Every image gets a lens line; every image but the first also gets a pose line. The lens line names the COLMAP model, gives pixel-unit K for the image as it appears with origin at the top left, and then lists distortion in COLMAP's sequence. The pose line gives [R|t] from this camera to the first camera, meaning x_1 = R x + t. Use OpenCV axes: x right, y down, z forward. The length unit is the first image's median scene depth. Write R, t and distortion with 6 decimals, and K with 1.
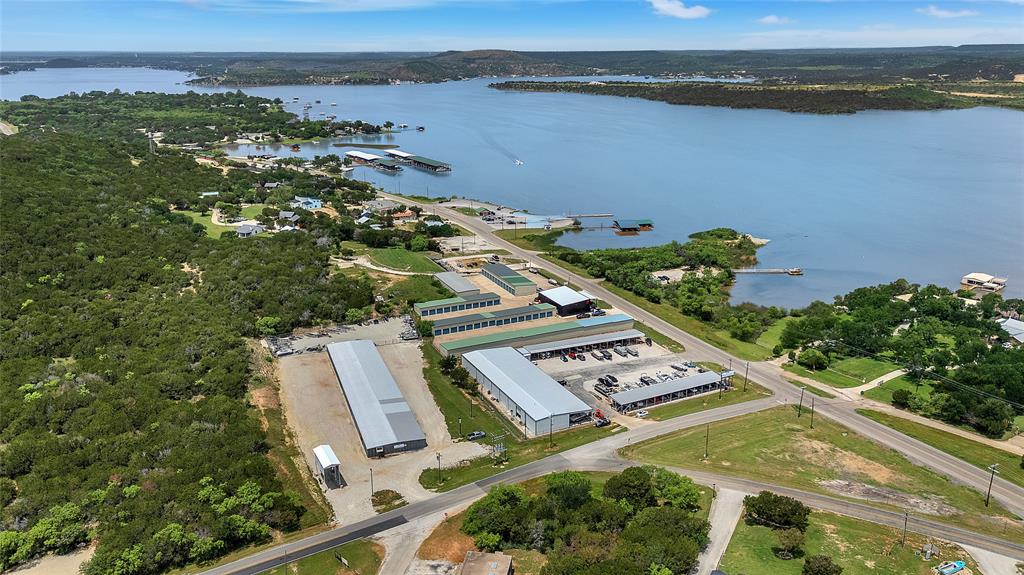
lens RADIAL K [[751.2, 0, 516.2], [0, 751.2, 286.5], [0, 0, 1]] dist [0.076754, -0.076833]
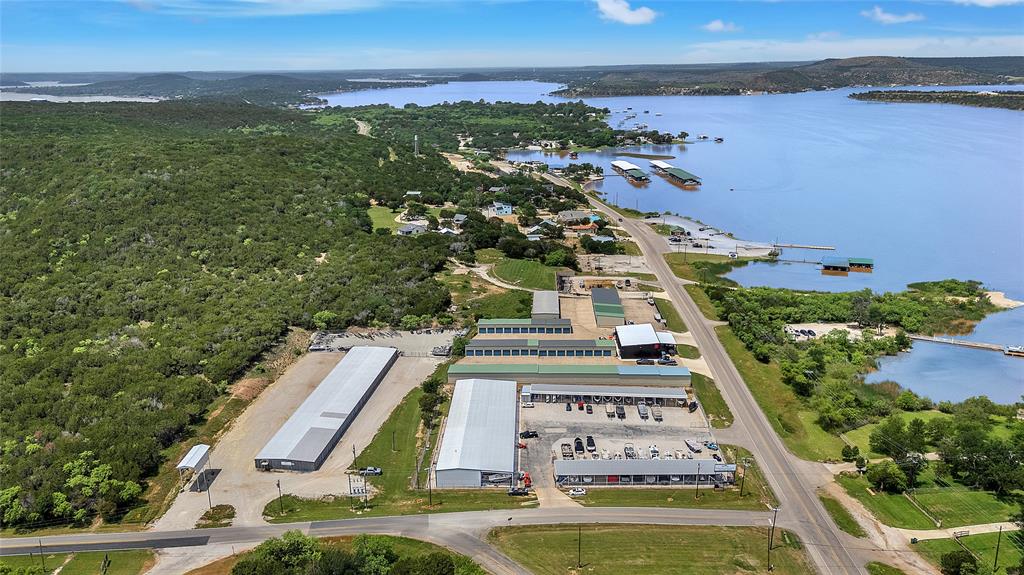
lens RADIAL K [[751.2, 0, 516.2], [0, 751.2, 286.5], [0, 0, 1]] dist [0.076754, -0.076833]
pose [[0.887034, 0.121062, -0.445550, 0.327239], [-0.127316, 0.991733, 0.015996, -0.039457], [0.443804, 0.042537, 0.895114, 0.177817]]
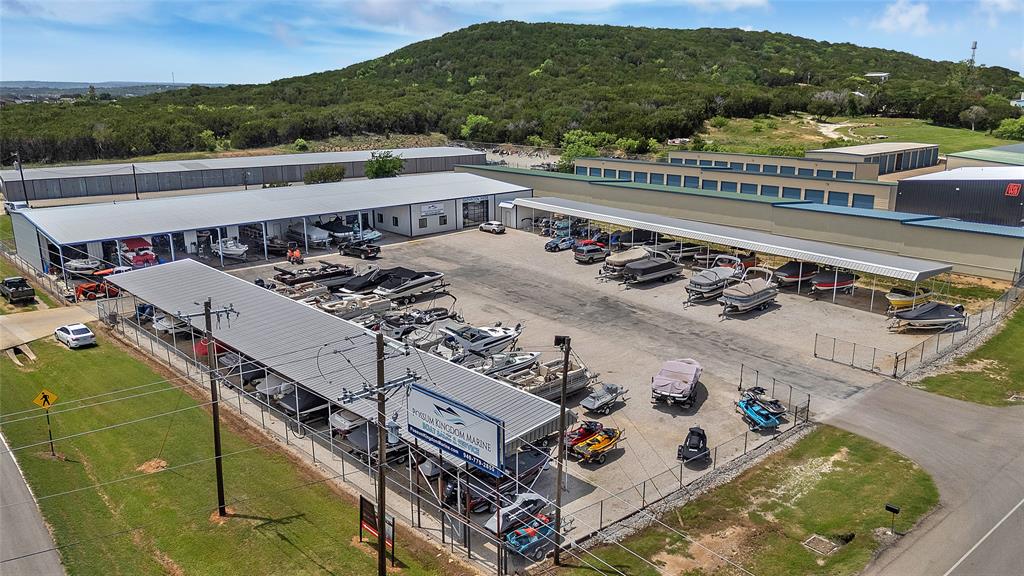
lens RADIAL K [[759.0, 0, 514.8], [0, 759.0, 289.9], [0, 0, 1]] dist [0.072107, -0.079602]
pose [[0.276702, 0.248150, -0.928363, 0.307745], [-0.285419, 0.943709, 0.167182, 0.058578], [0.917590, 0.218713, 0.331953, 0.771052]]
